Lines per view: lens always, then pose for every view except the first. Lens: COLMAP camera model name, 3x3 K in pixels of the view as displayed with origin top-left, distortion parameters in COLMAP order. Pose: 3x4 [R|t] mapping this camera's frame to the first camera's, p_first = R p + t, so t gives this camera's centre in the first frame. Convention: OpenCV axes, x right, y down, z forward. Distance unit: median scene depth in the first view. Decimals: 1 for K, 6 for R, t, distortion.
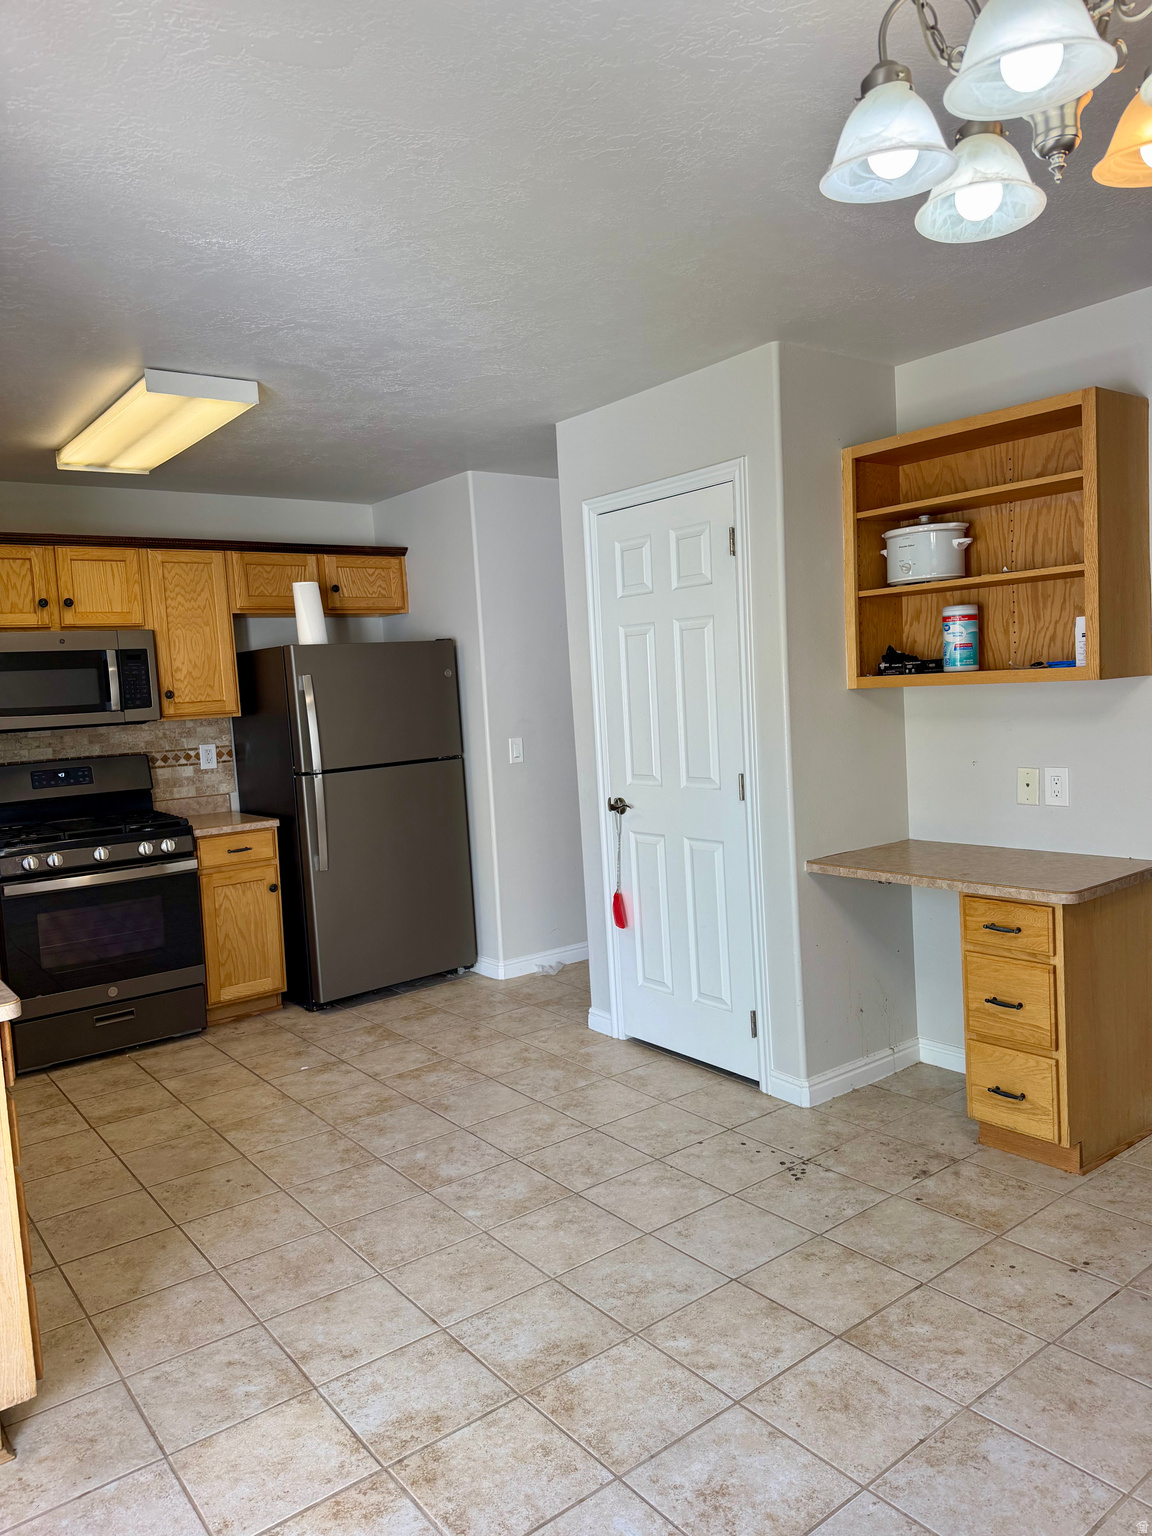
lens RADIAL K [[1078.1, 0, 574.6], [0, 1078.1, 767.9], [0, 0, 1]] dist [-0.002040, -0.007950]
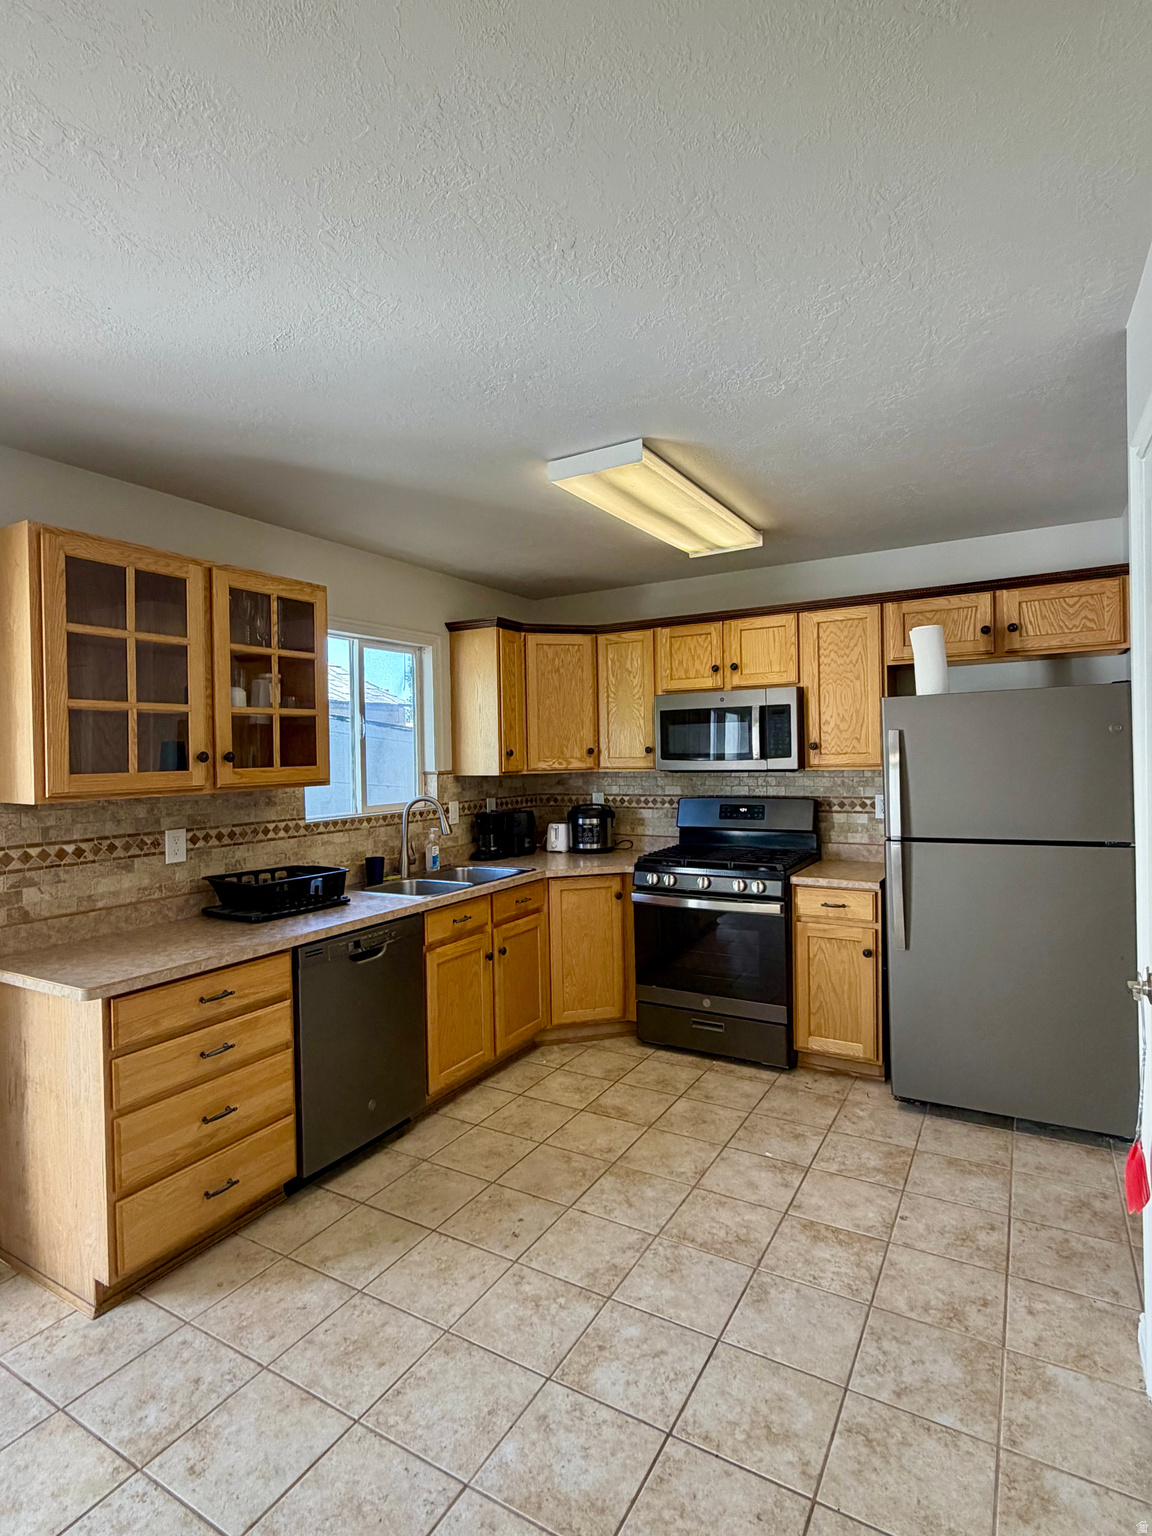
lens RADIAL K [[778.3, 0, 574.5], [0, 778.3, 765.2], [0, 0, 1]] dist [0.011221, -0.002831]
pose [[0.370909, 0.060709, -0.926683, 0.272789], [-0.070400, 0.996828, 0.037127, -0.066277], [0.925997, 0.051468, 0.374006, 0.533096]]
